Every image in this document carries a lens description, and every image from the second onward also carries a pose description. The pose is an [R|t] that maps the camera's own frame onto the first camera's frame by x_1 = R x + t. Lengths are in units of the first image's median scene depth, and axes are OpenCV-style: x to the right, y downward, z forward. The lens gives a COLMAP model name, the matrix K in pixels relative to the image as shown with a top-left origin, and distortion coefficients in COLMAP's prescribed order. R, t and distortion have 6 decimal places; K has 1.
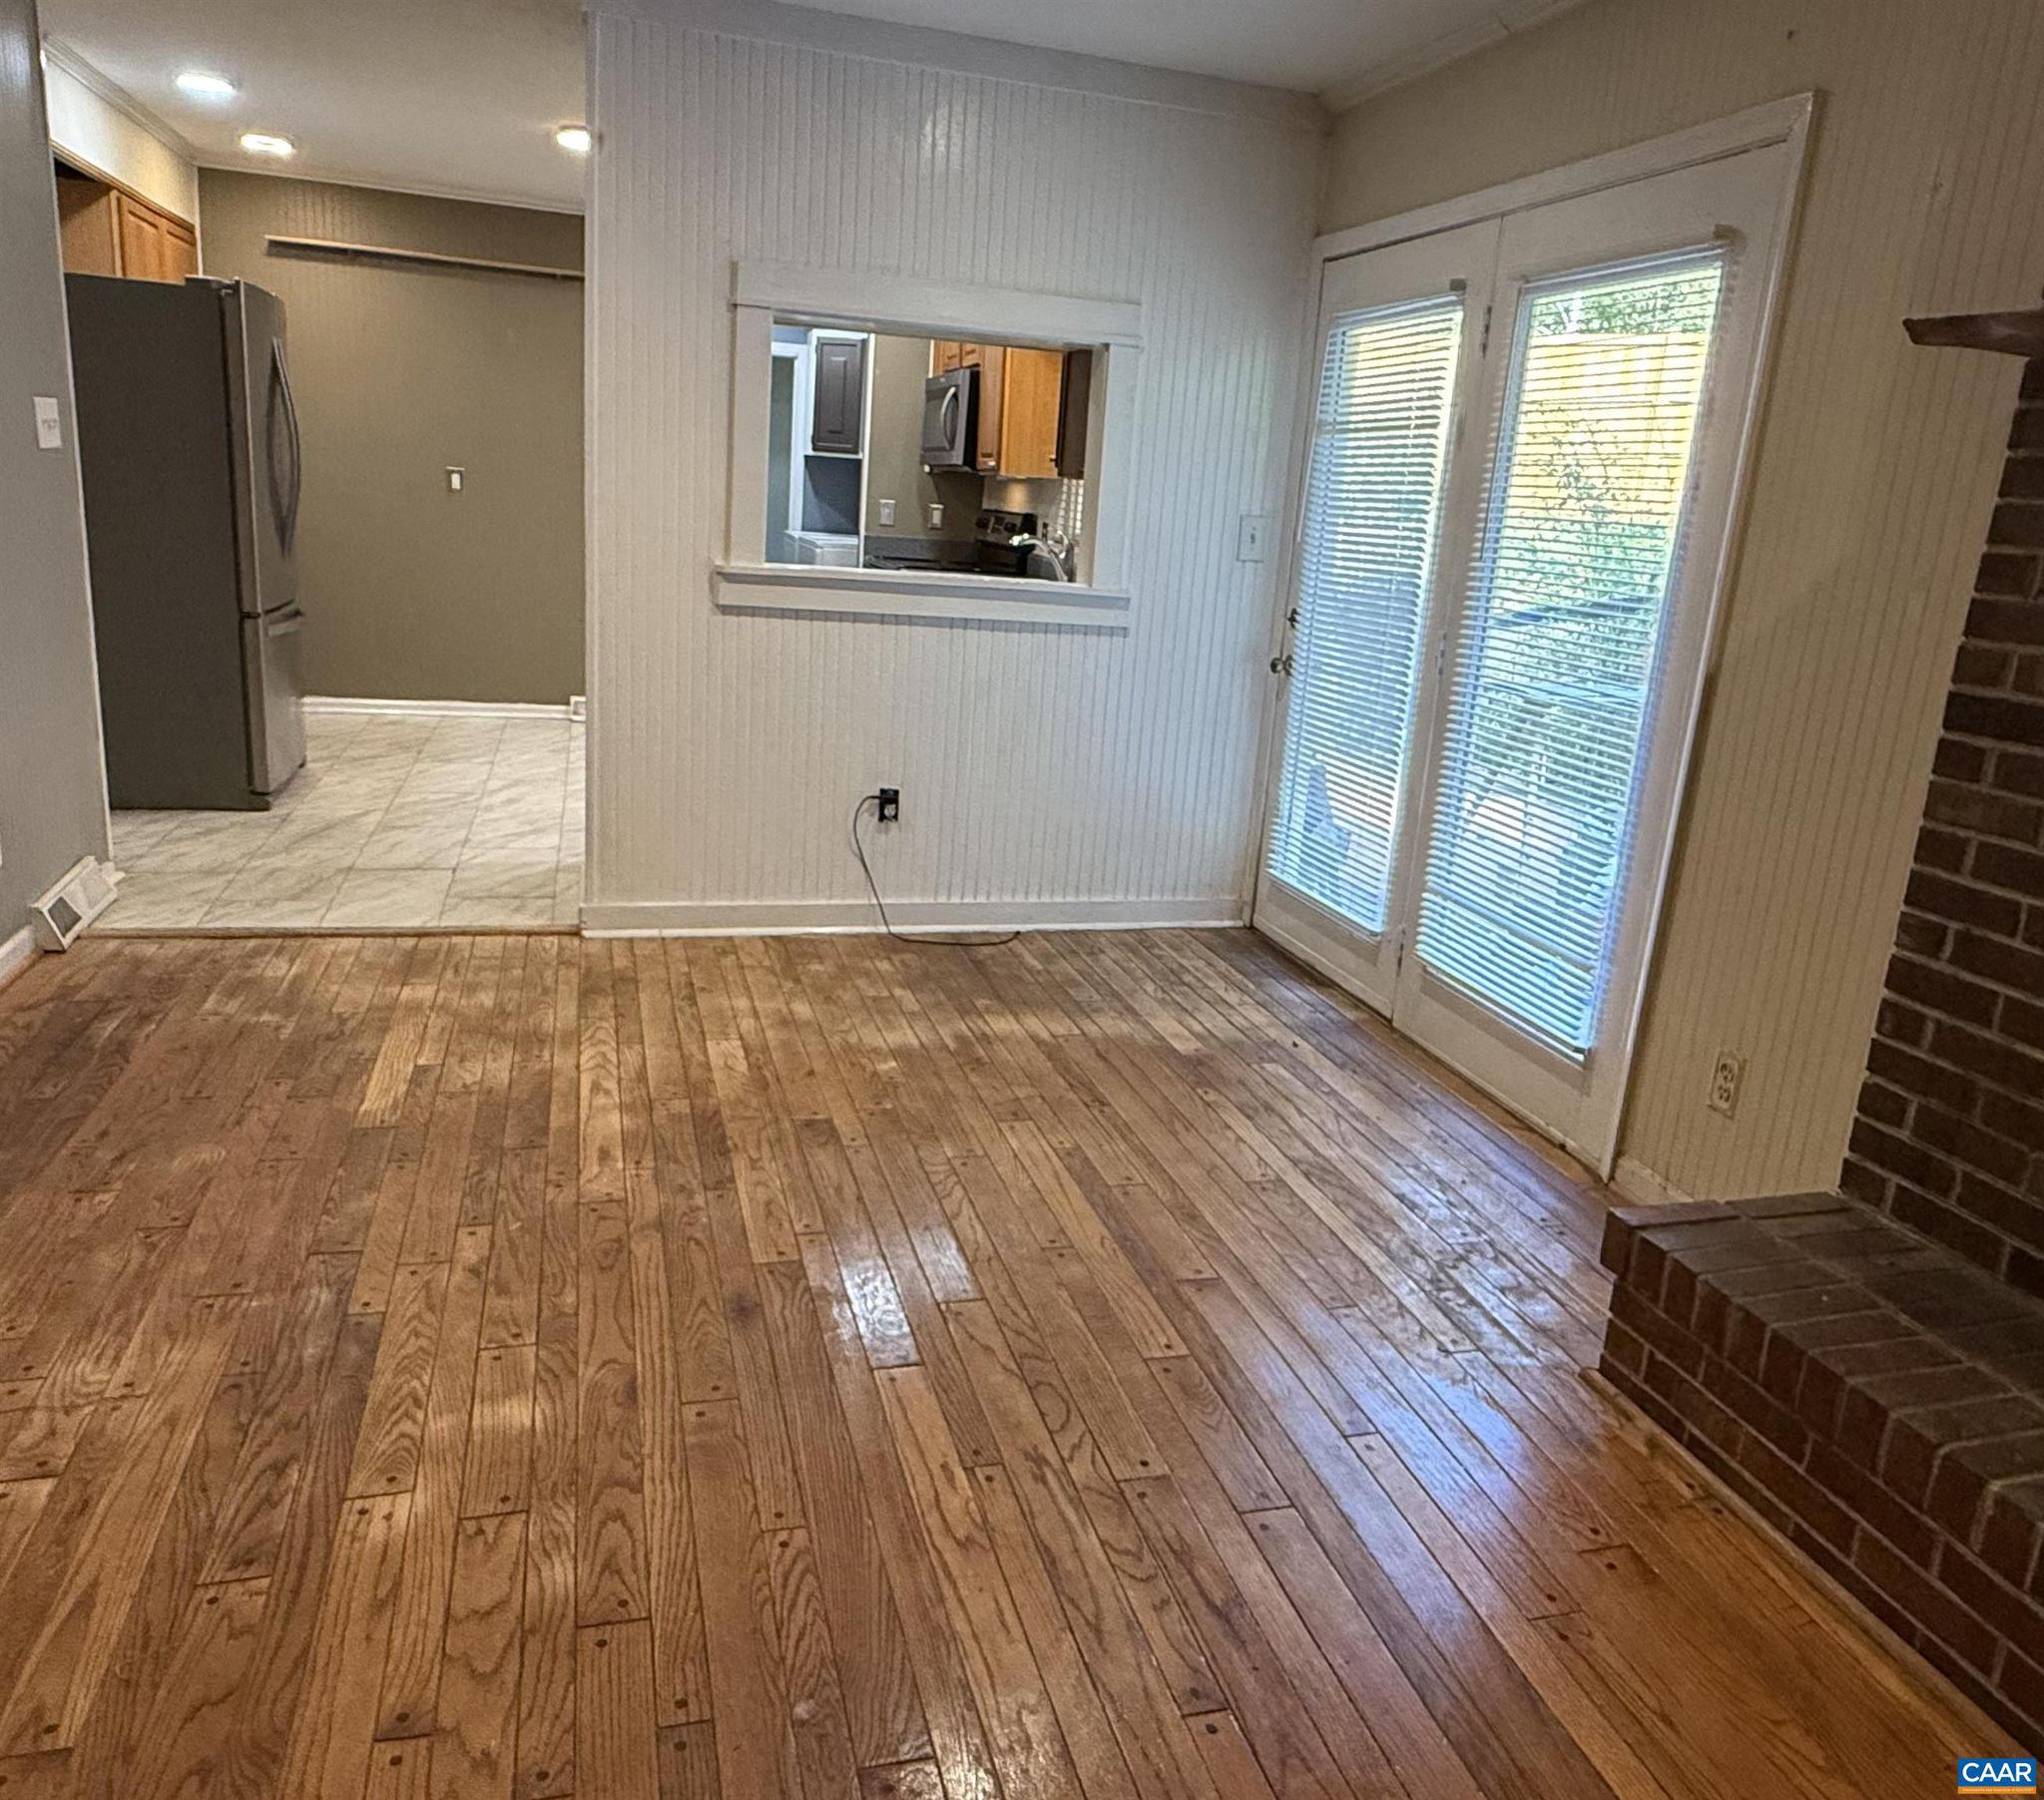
lens RADIAL K [[1453.2, 0, 1027.4], [0, 1453.2, 894.8], [0, 0, 1]] dist [0.000847, -0.000406]
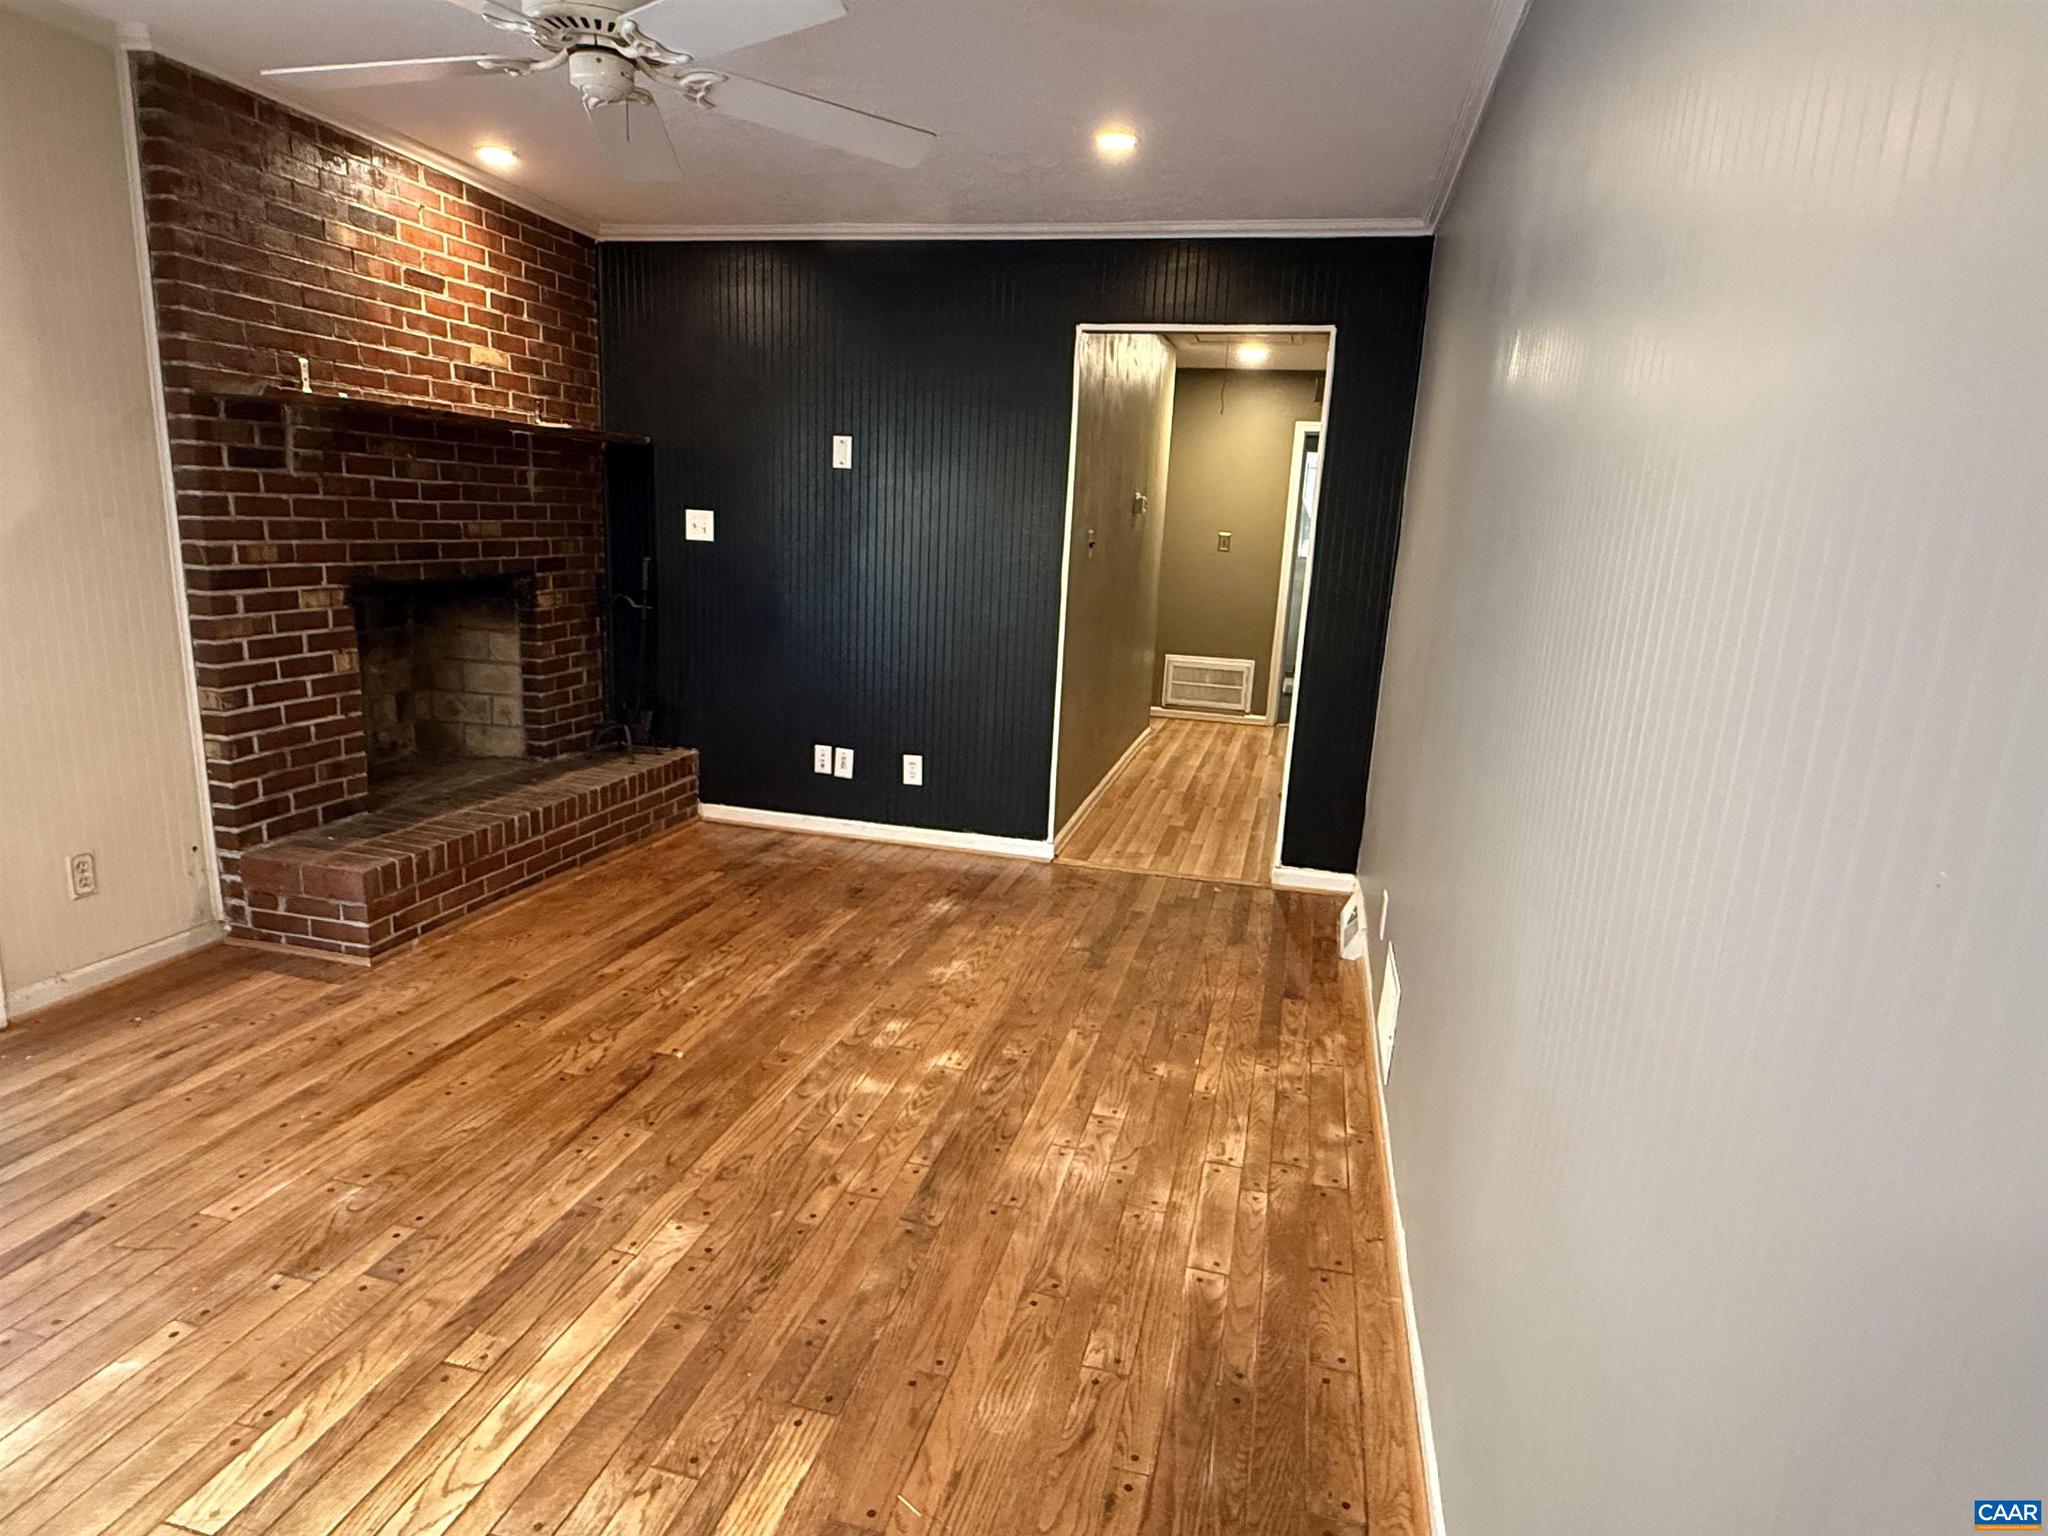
lens RADIAL K [[1126.9, 0, 1024.3], [0, 1126.9, 771.0], [0, 0, 1]] dist [0.003002, 0.000834]
pose [[-0.853019, -0.226706, 0.470067, -0.939553], [0.023899, 0.882805, 0.469131, -0.537294], [-0.521332, 0.411412, -0.747632, 1.558488]]
